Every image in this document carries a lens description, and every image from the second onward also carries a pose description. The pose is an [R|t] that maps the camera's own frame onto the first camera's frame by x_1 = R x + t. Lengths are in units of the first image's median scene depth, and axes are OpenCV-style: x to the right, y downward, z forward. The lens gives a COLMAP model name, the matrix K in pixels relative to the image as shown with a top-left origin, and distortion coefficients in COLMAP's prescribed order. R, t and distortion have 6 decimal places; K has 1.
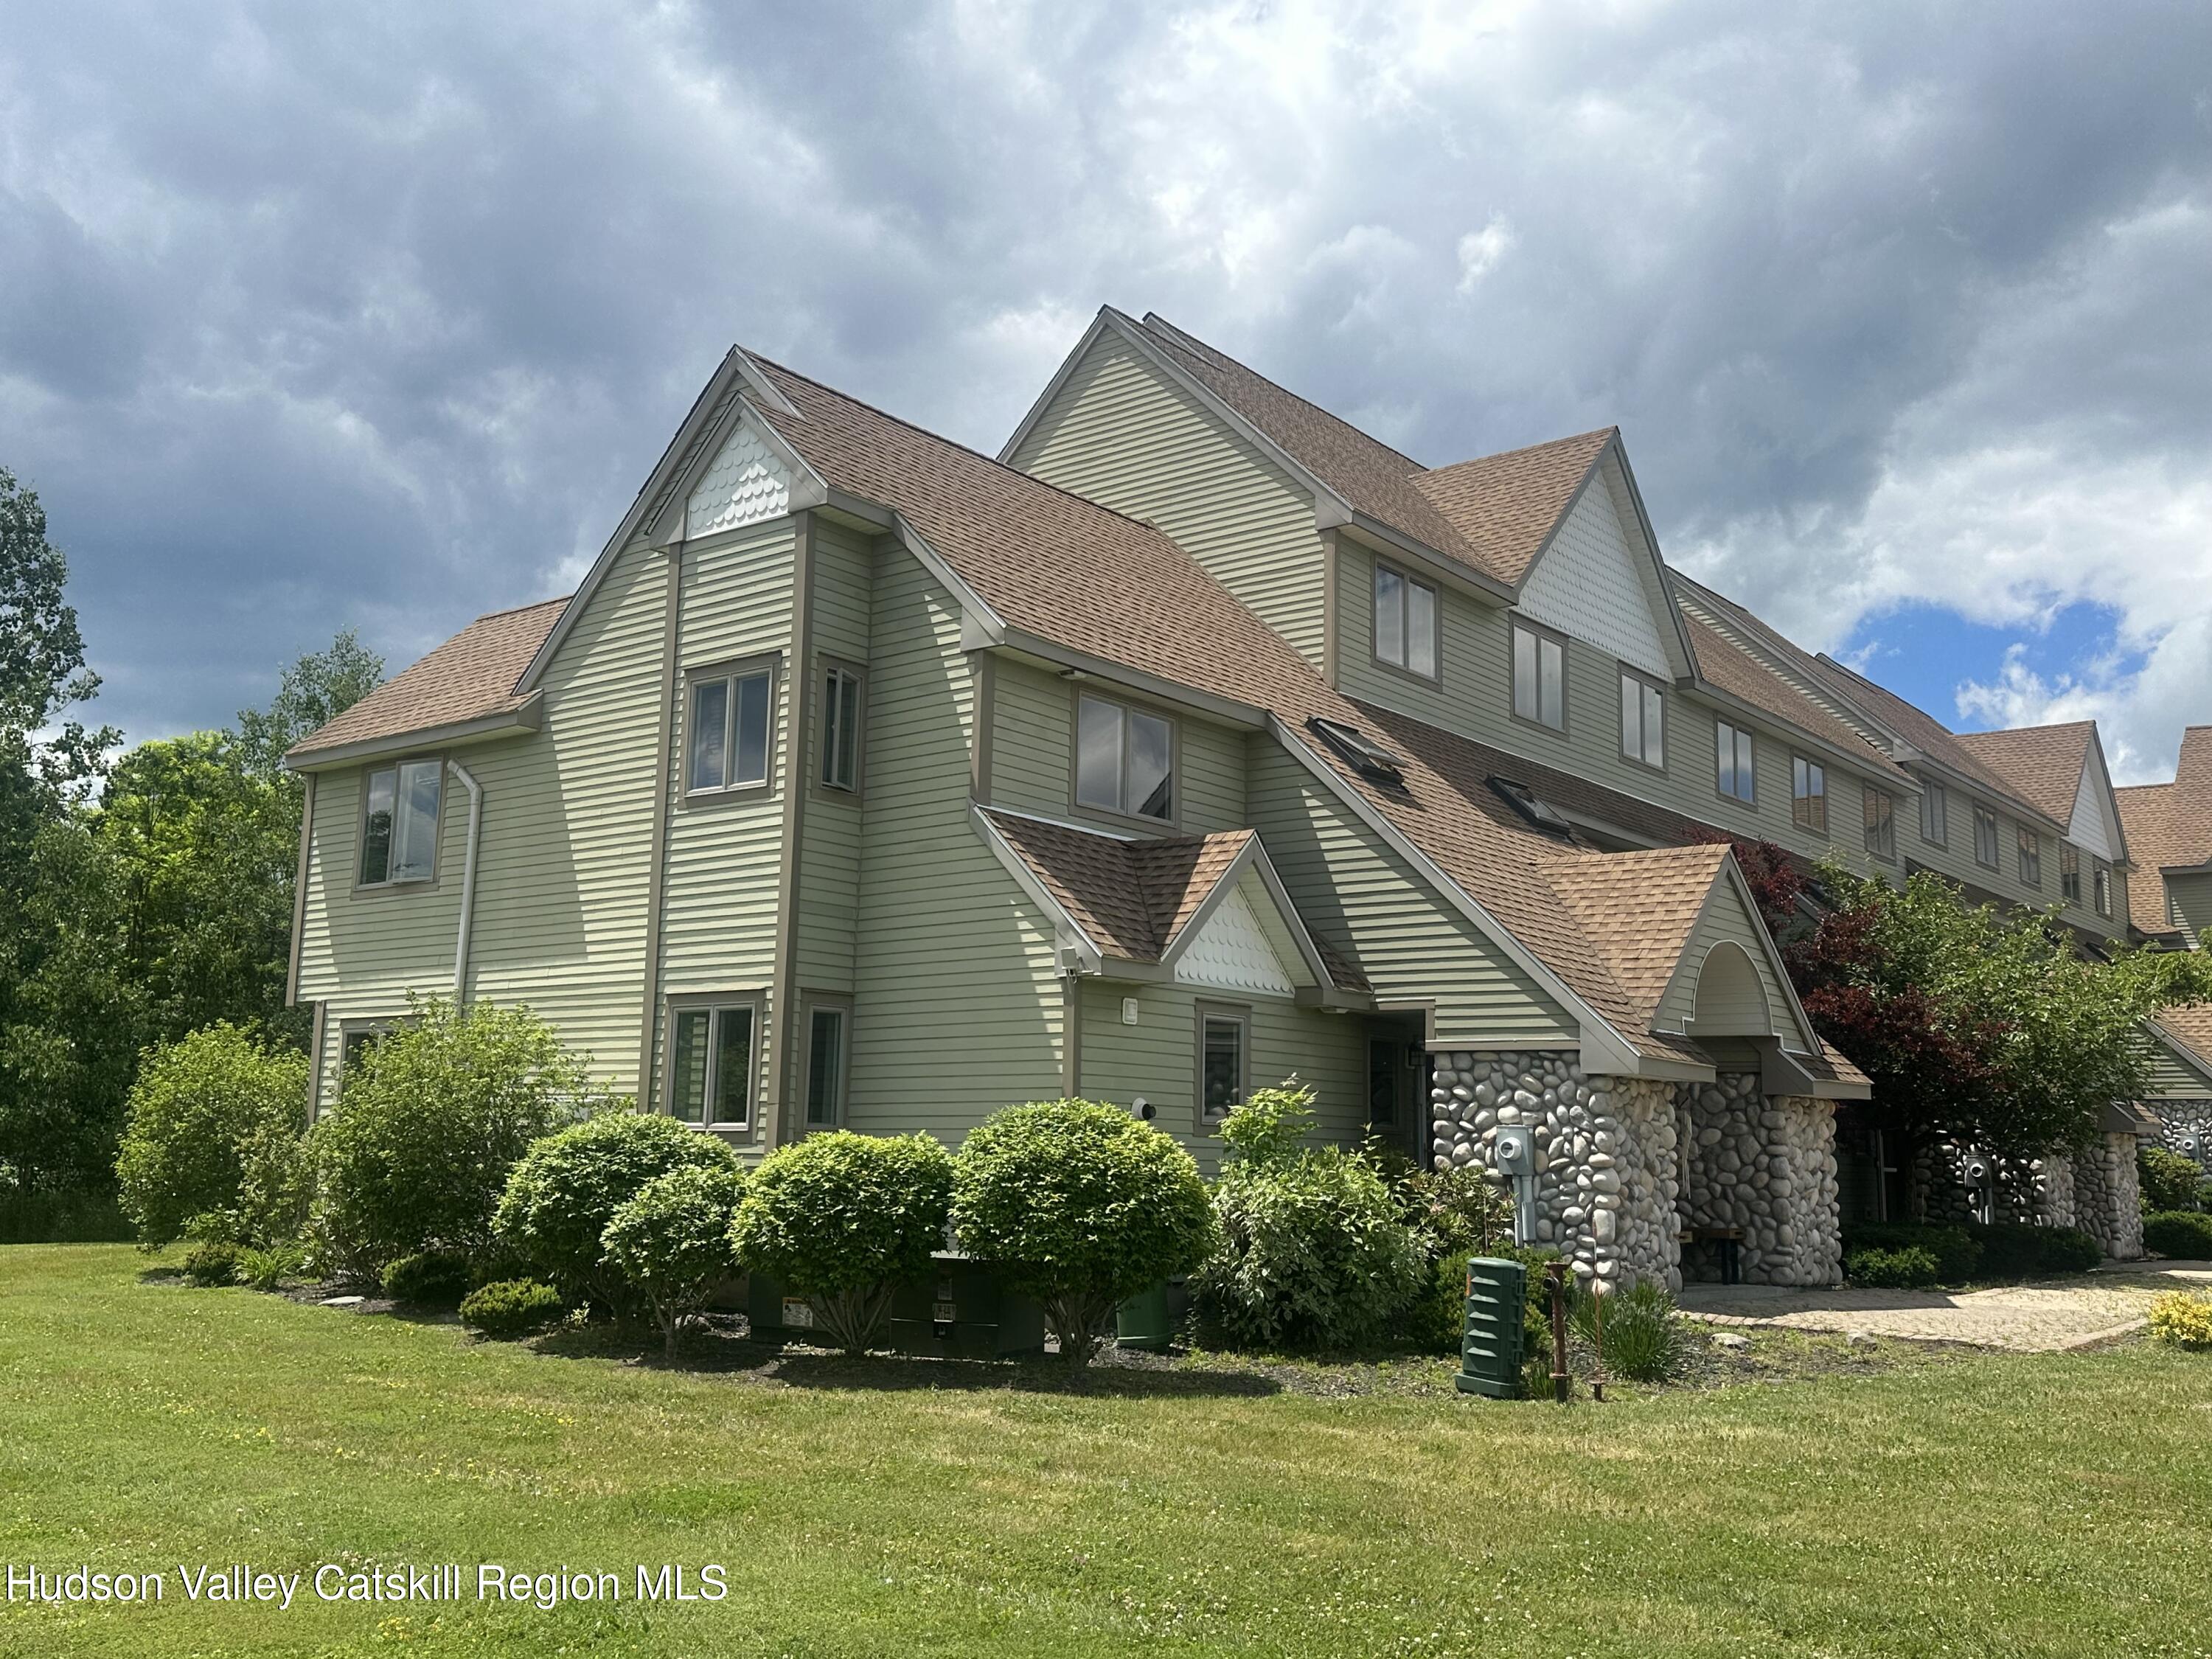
lens RADIAL K [[2053.7, 0, 1099.0], [0, 2053.7, 855.4], [0, 0, 1]] dist [0.013227, 0.001749]
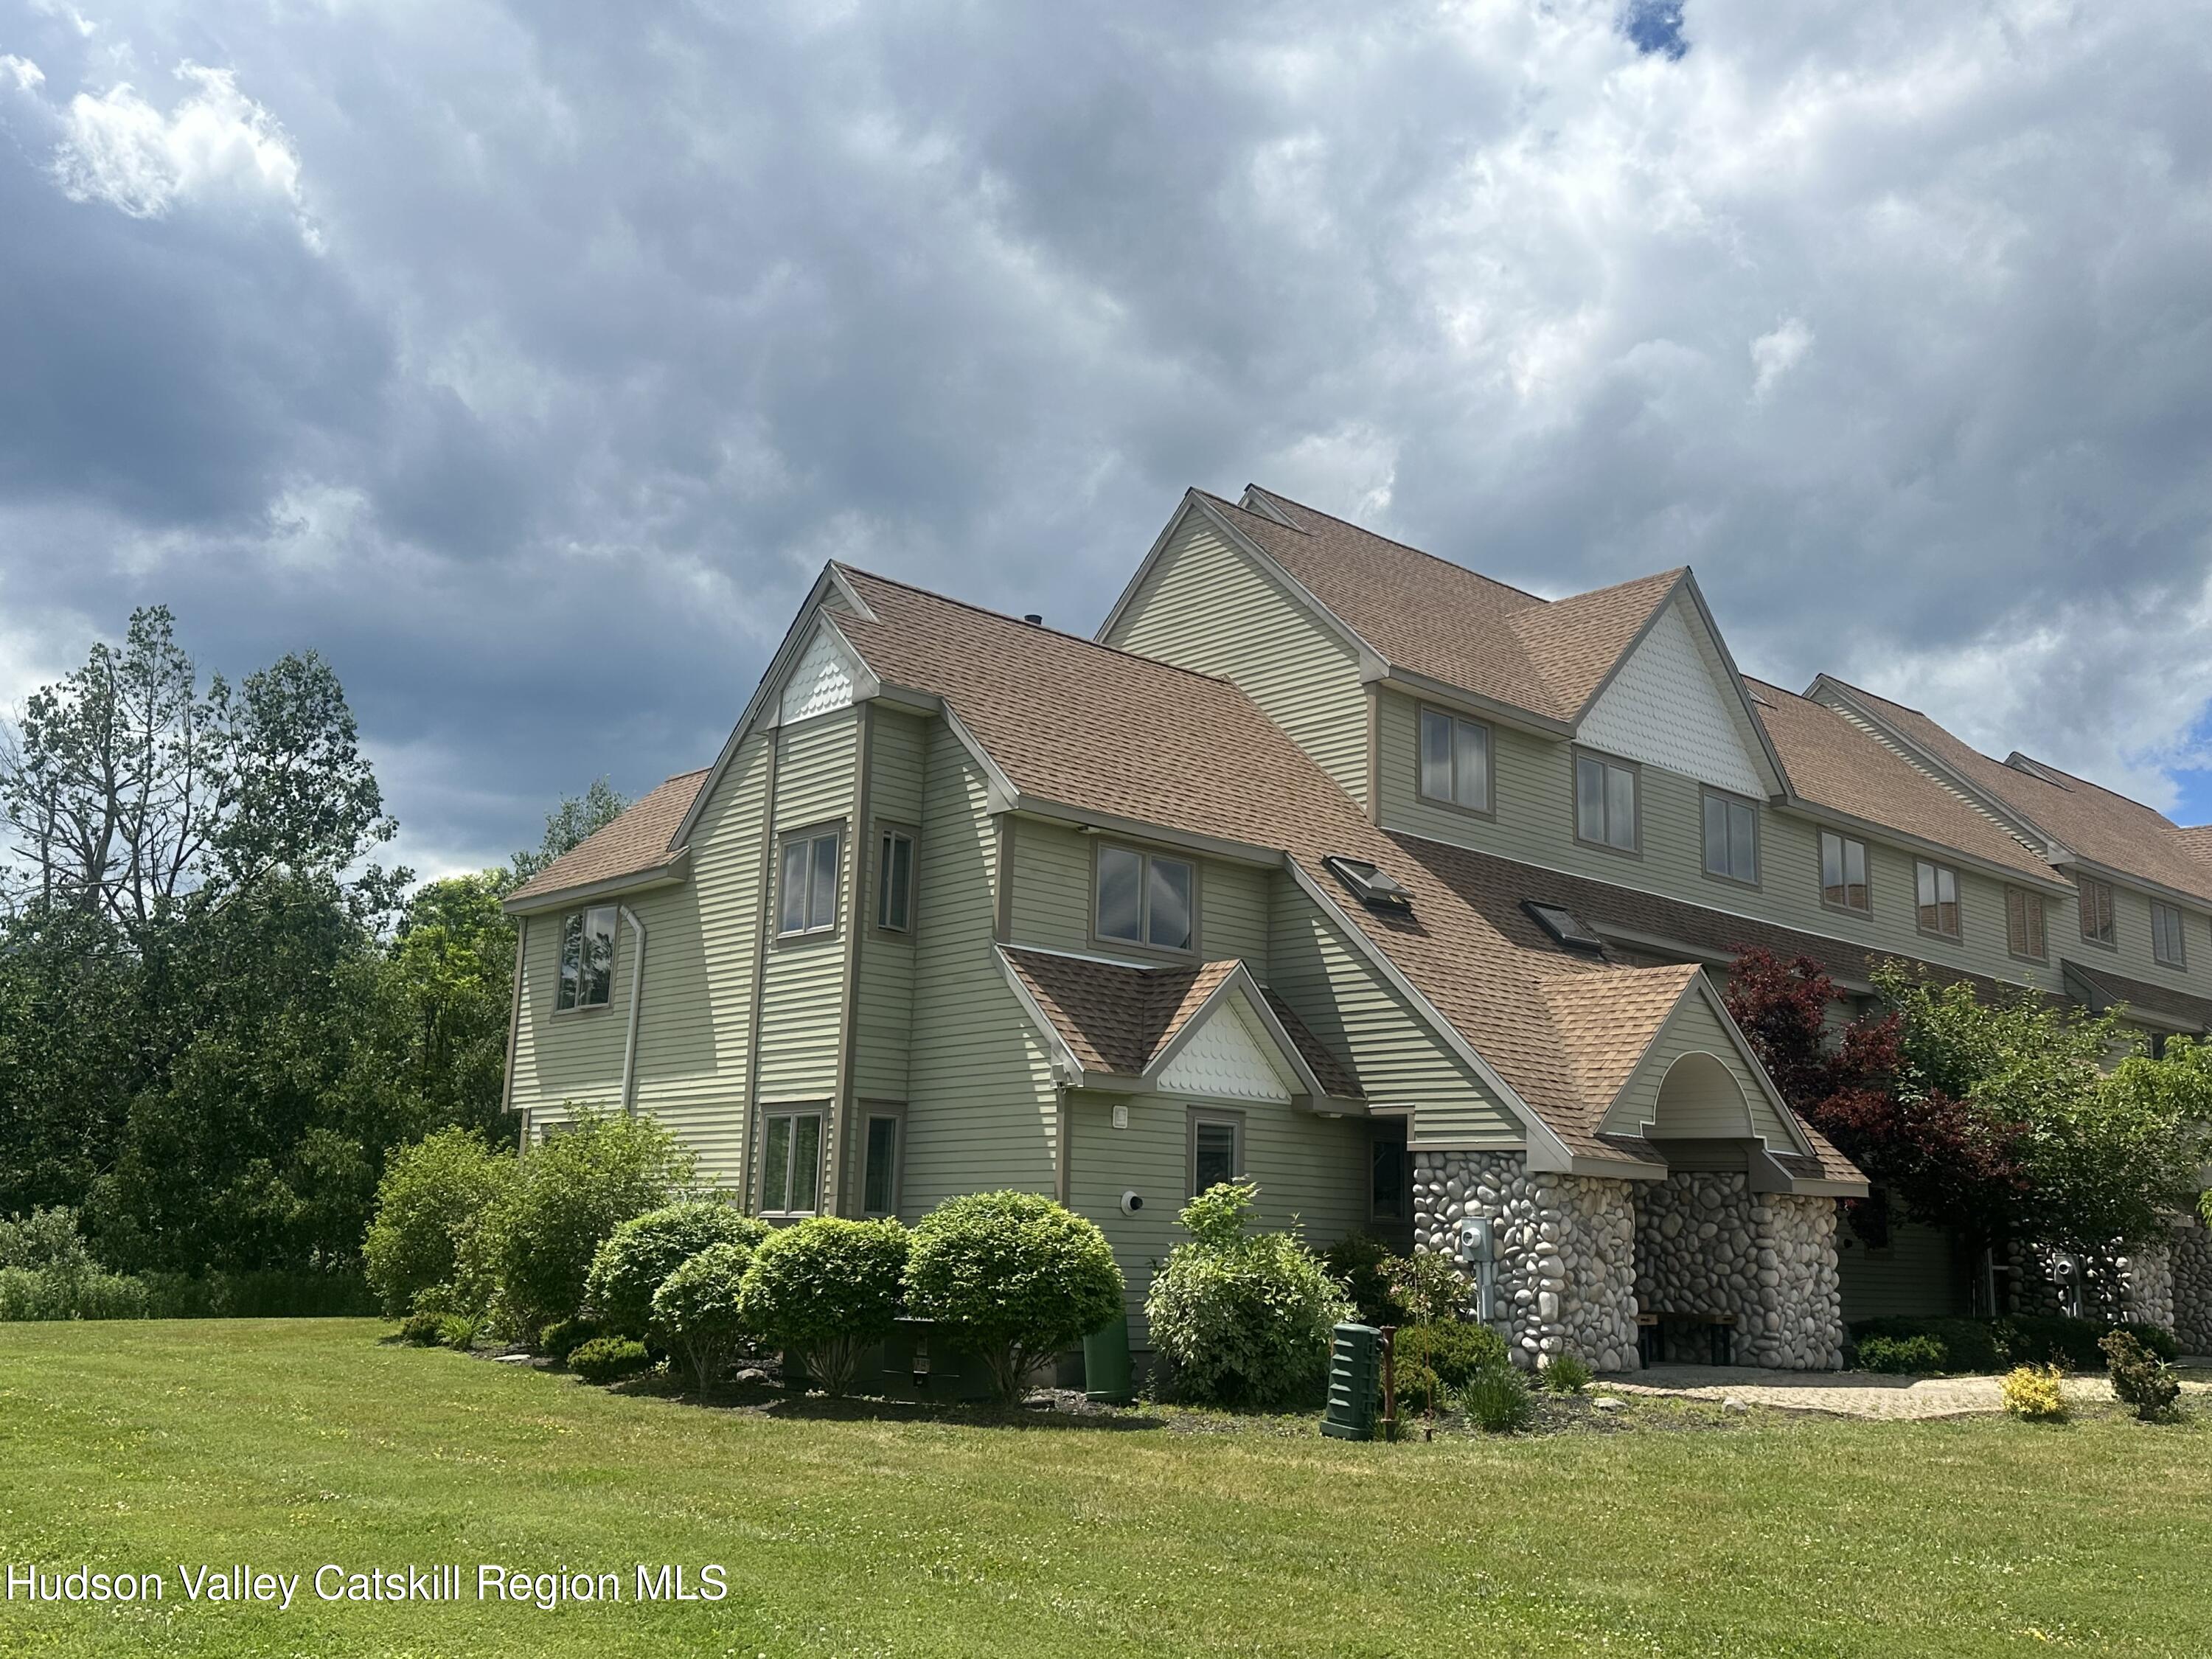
lens RADIAL K [[1994.7, 0, 1106.0], [0, 1994.7, 829.5], [0, 0, 1]] dist [0.002291, 0.003928]
pose [[0.988410, -0.023297, -0.150008, 0.167724], [0.013389, 0.997681, -0.066726, -0.011529], [0.151215, 0.063945, 0.986430, -0.131011]]
